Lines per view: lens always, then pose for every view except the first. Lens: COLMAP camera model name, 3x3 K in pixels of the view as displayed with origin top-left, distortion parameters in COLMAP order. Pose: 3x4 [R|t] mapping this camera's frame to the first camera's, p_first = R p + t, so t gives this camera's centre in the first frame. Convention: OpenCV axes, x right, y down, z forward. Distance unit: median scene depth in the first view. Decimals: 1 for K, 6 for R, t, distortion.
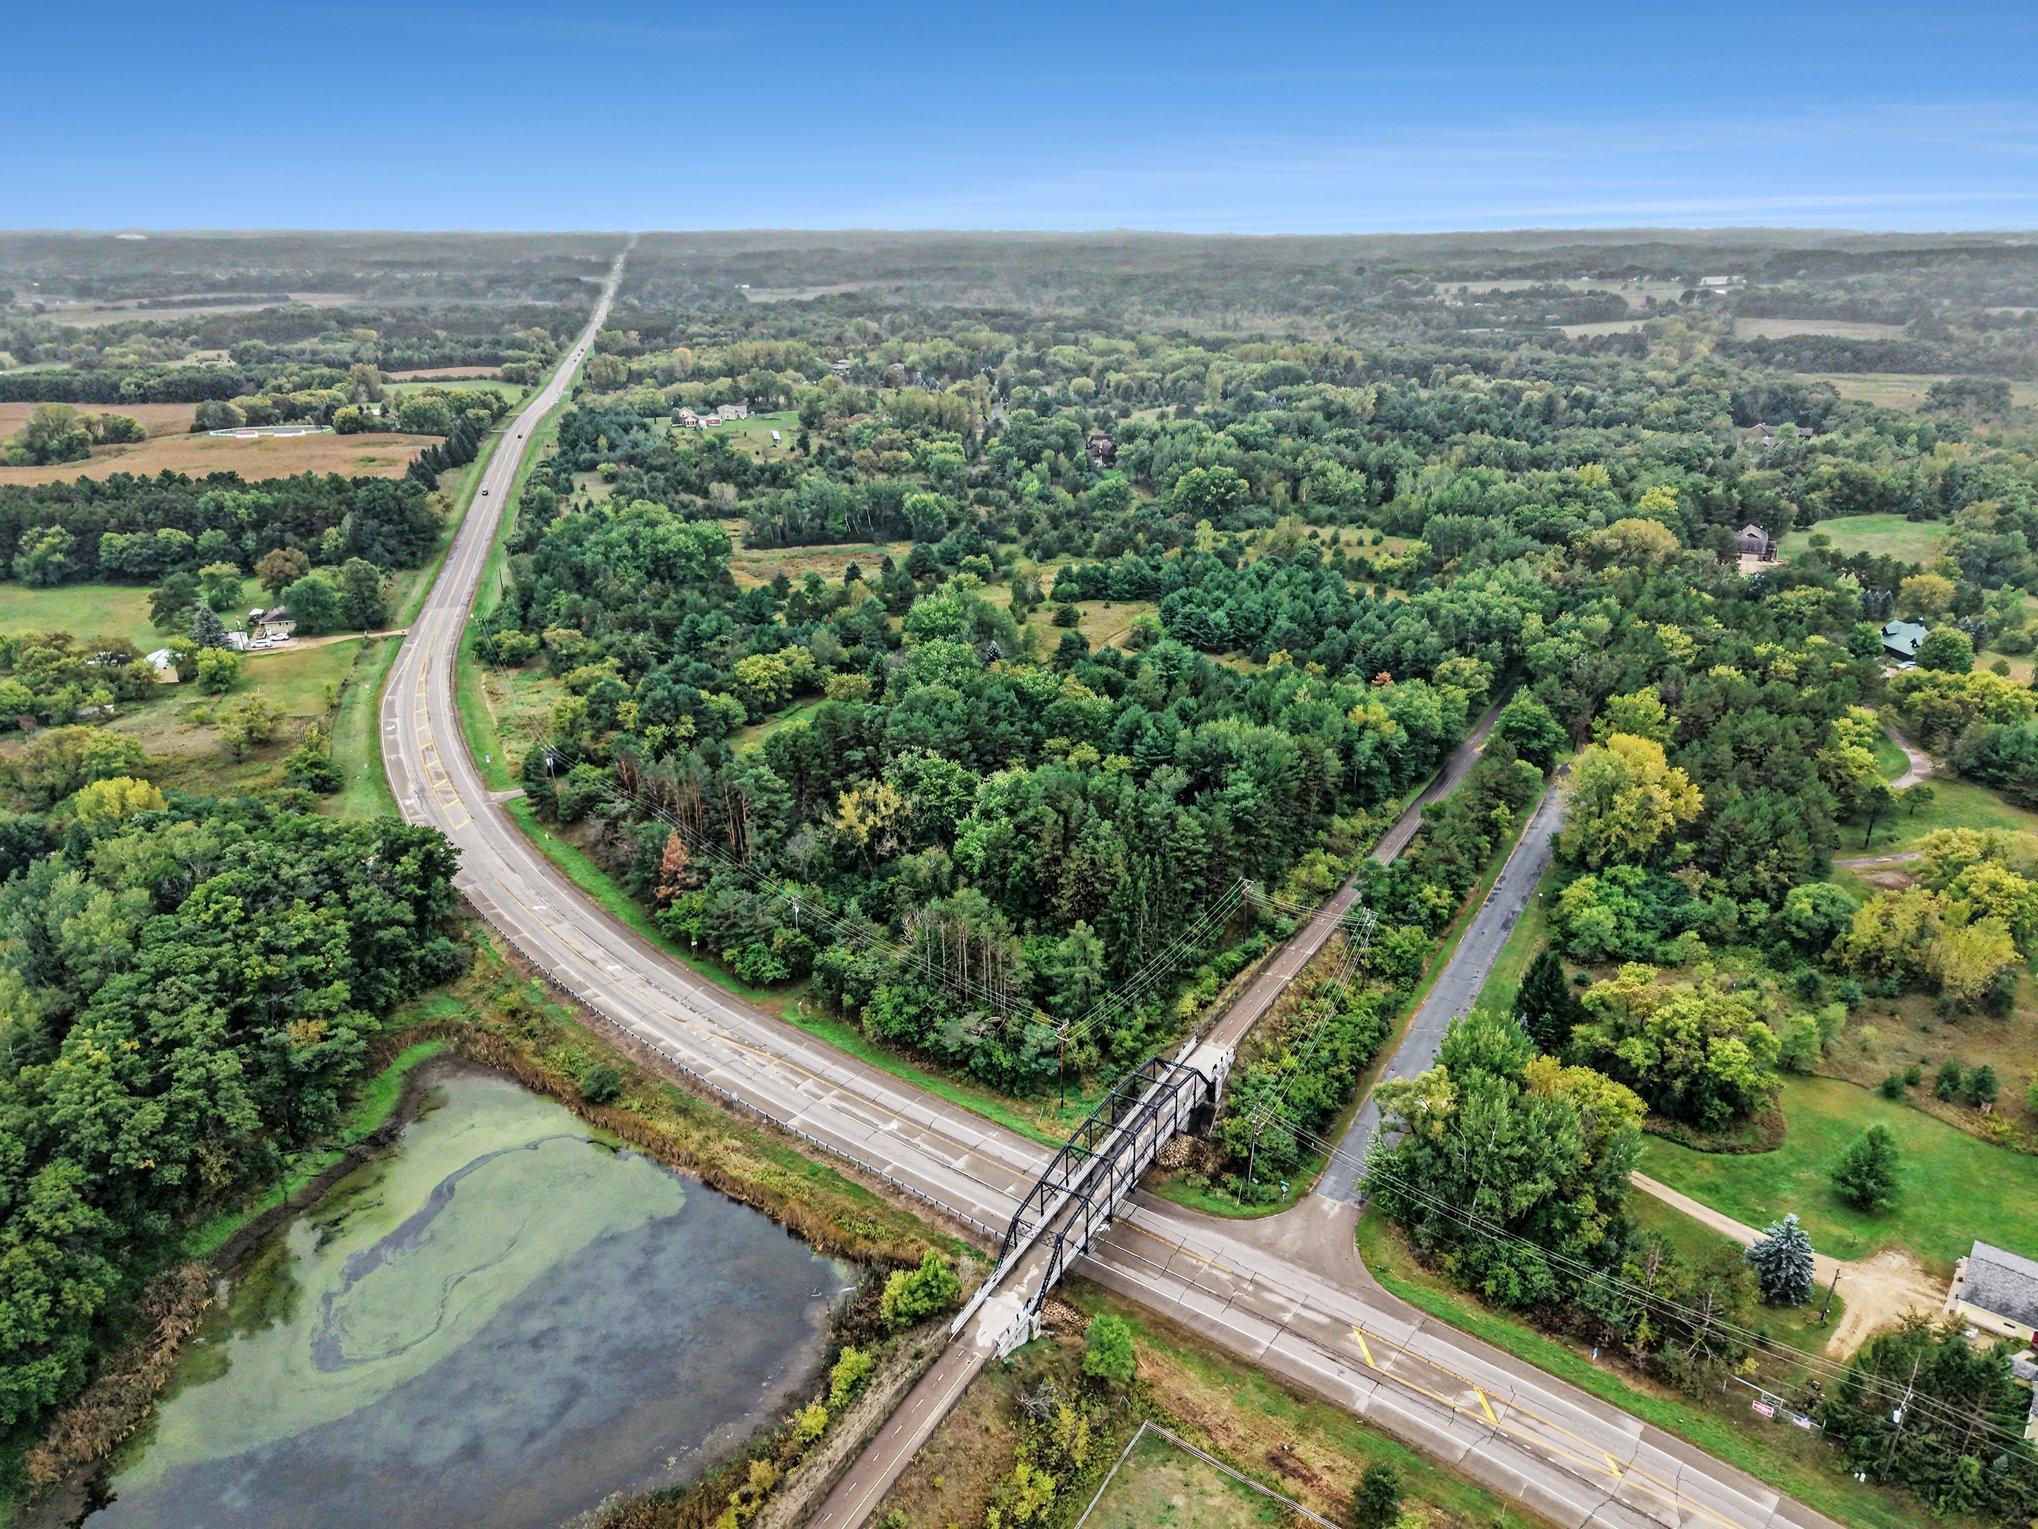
lens RADIAL K [[1359.8, 0, 1017.7], [0, 1359.8, 796.6], [0, 0, 1]] dist [0.068289, -0.096015]
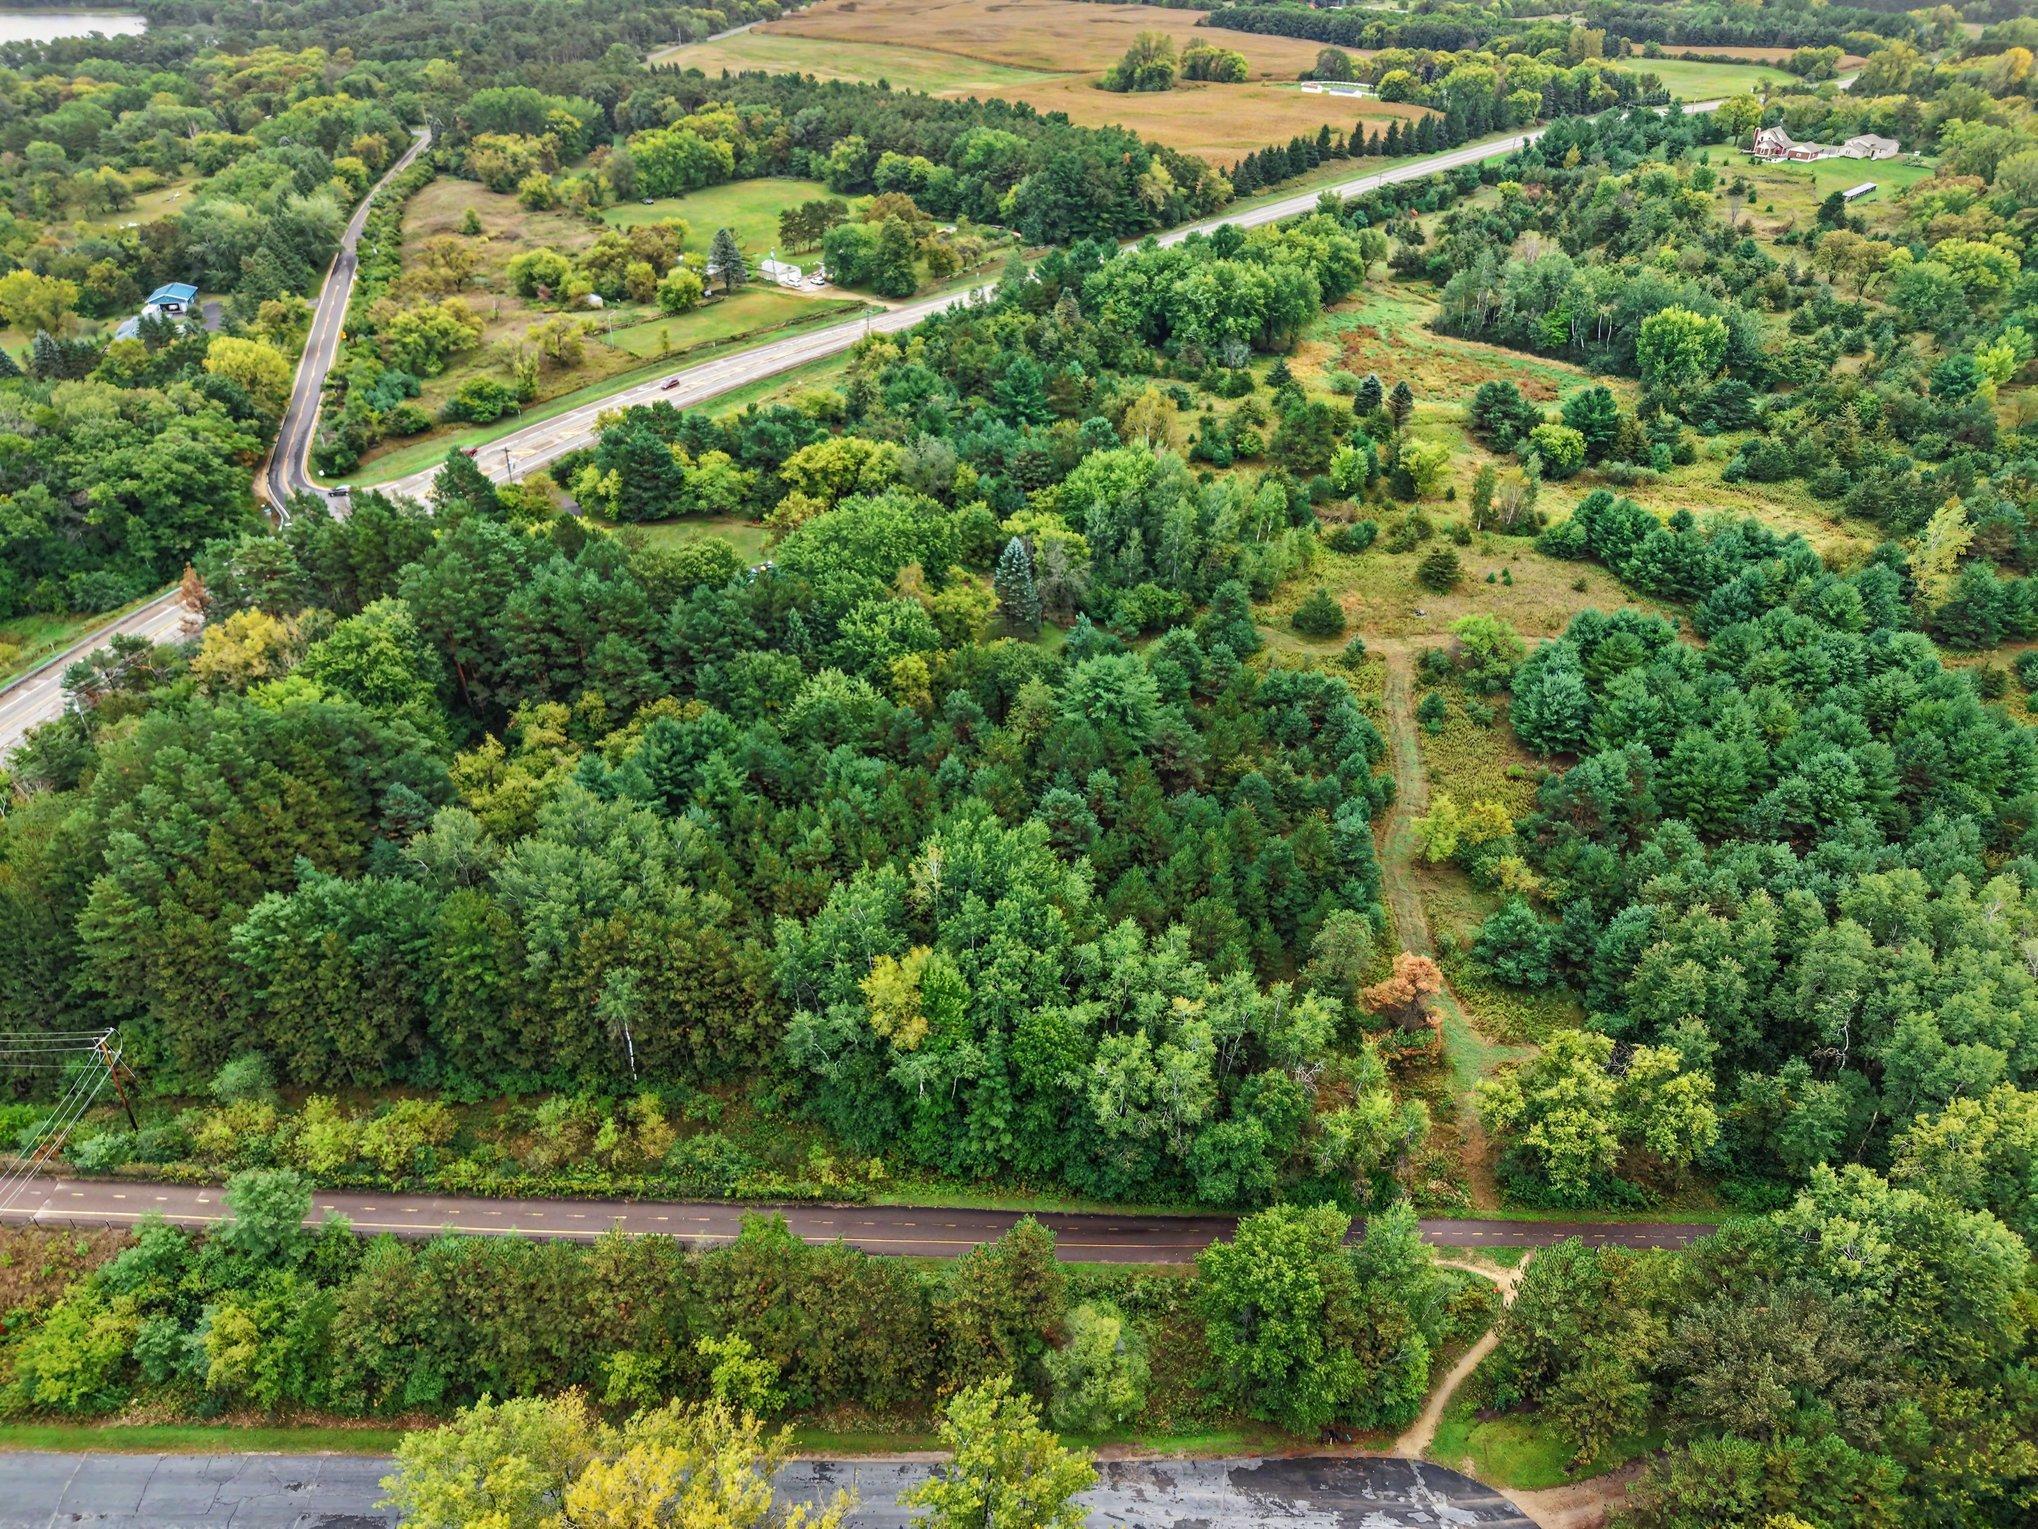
lens RADIAL K [[1368.4, 0, 1023.2], [0, 1368.4, 772.4], [0, 0, 1]] dist [0.006144, -0.003790]
pose [[0.498442, 0.488506, -0.716182, 0.465017], [-0.346201, 0.869551, 0.352173, -0.235779], [0.794796, 0.072405, 0.602542, 0.634739]]
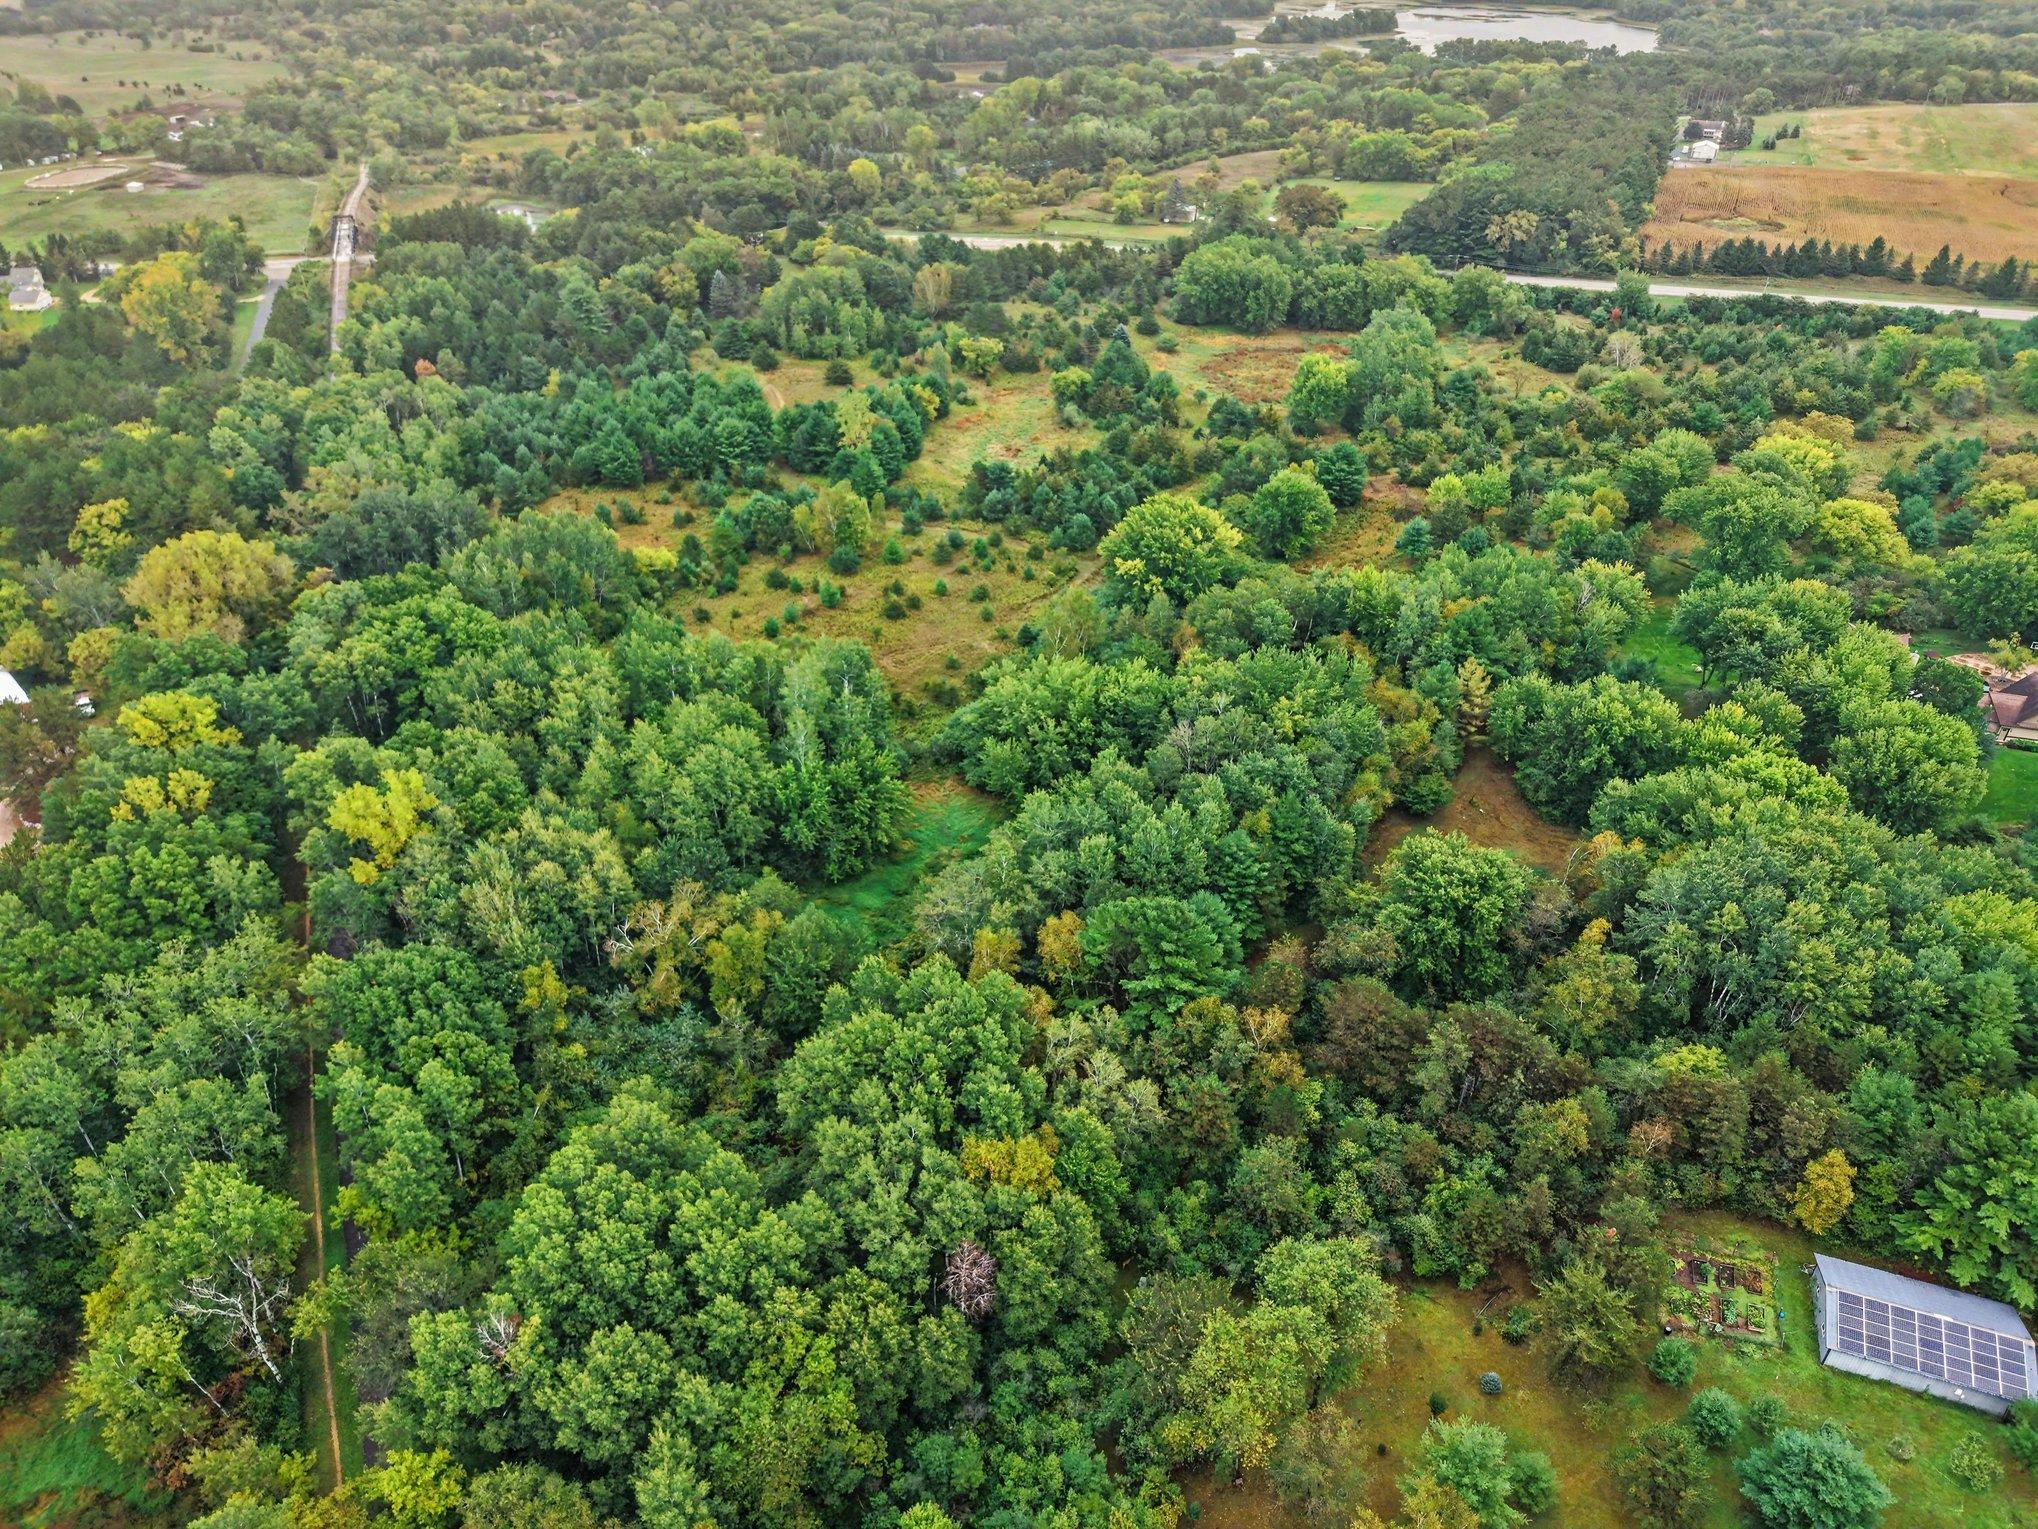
lens RADIAL K [[1368.4, 0, 1023.2], [0, 1368.4, 772.4], [0, 0, 1]] dist [0.006144, -0.003790]
pose [[-0.618231, 0.434006, -0.655309, 0.803393], [-0.307195, 0.633996, 0.709704, -0.774088], [0.723479, 0.640069, -0.258631, 1.774318]]
